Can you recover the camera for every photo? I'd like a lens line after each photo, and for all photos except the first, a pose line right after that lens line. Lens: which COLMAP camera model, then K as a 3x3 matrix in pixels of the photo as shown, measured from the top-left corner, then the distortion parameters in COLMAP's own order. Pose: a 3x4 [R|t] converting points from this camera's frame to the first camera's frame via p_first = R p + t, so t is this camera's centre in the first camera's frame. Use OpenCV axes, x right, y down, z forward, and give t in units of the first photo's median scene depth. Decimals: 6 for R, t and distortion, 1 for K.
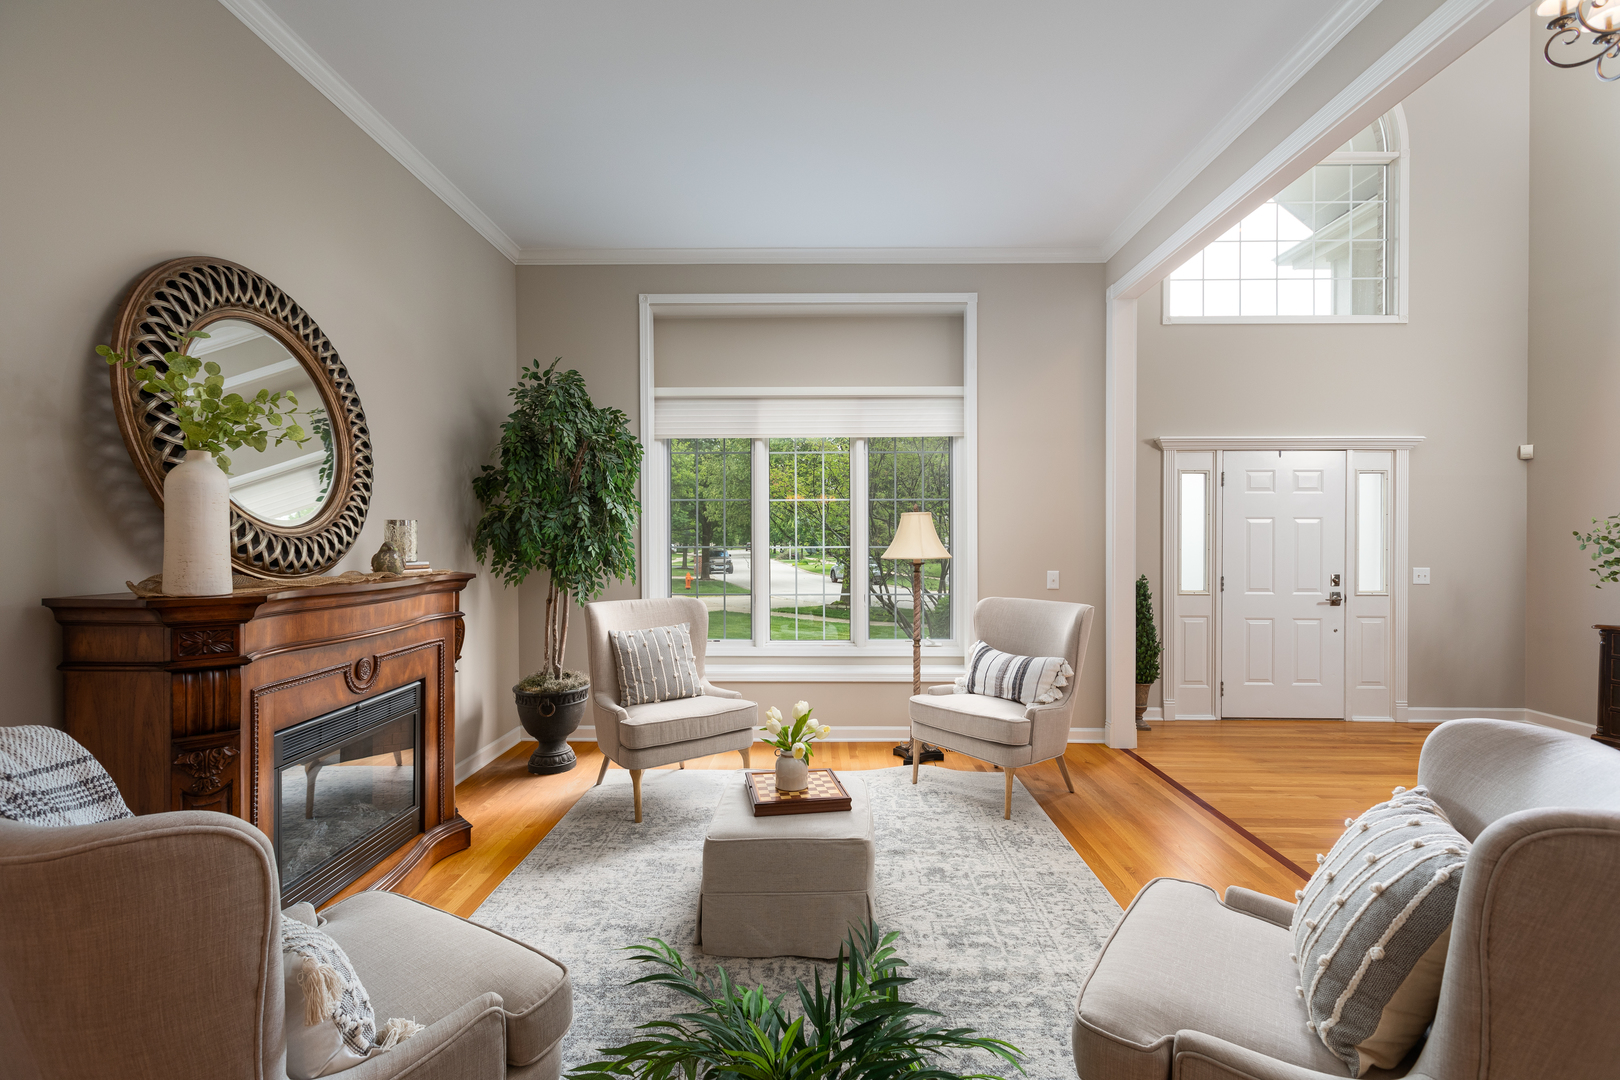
lens RADIAL K [[748.0, 0, 810.9], [0, 748.0, 543.9], [0, 0, 1]] dist [0.000526, 0.000346]
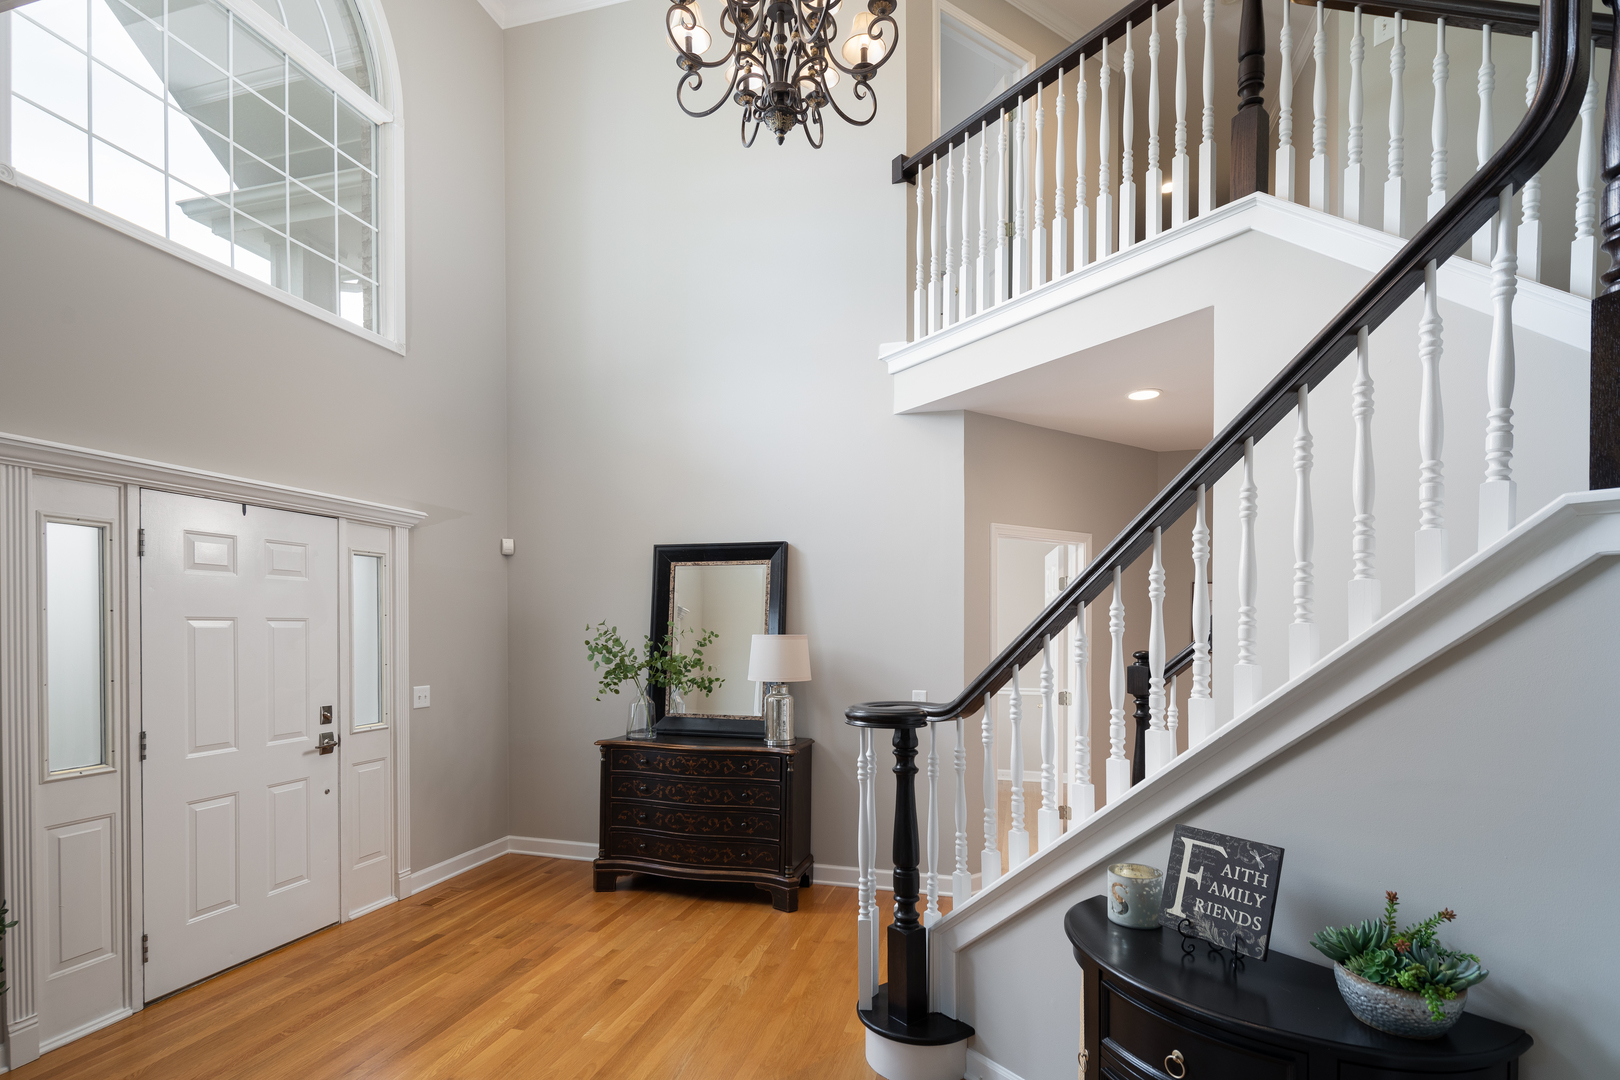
lens RADIAL K [[792.4, 0, 801.3], [0, 792.4, 635.9], [0, 0, 1]] dist [0.002676, 0.000345]
pose [[0.253676, -0.013448, 0.967196, 0.135883], [0.002737, 0.999909, 0.013185, -0.028695], [-0.967285, -0.000697, 0.253690, 0.421375]]
